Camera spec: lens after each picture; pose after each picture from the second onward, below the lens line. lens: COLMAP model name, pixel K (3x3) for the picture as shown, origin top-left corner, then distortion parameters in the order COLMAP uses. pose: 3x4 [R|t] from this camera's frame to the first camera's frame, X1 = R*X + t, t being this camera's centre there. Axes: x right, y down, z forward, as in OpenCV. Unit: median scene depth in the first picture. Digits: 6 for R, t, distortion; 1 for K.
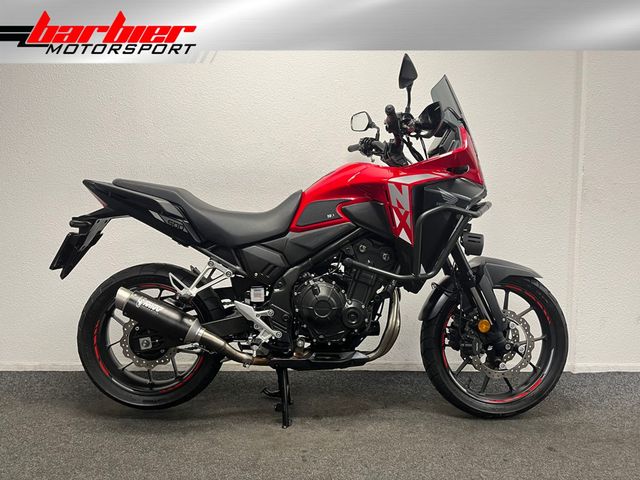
lens RADIAL K [[485.9, 0, 320.0], [0, 485.9, 240.0], [0, 0, 1]] dist [0.002246, -0.004353]
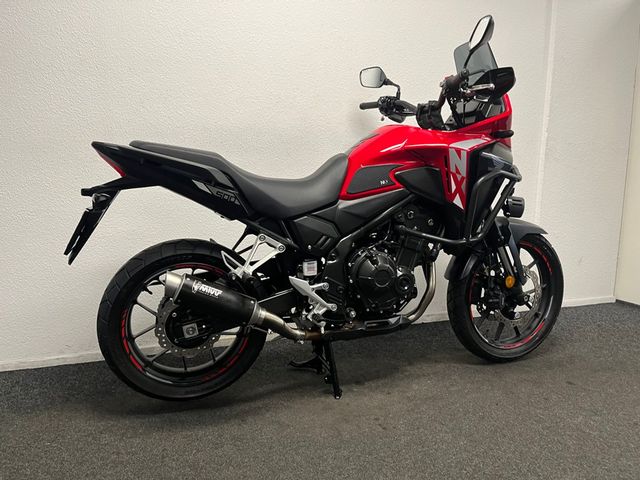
lens RADIAL K [[488.2, 0, 323.5], [0, 488.2, 251.8], [0, 0, 1]] dist [0.004806, -0.002730]
pose [[0.956203, -0.060294, 0.286425, -0.372580], [0.022170, 0.990662, 0.134526, -0.044964], [-0.291862, -0.122284, 0.948611, 0.099475]]
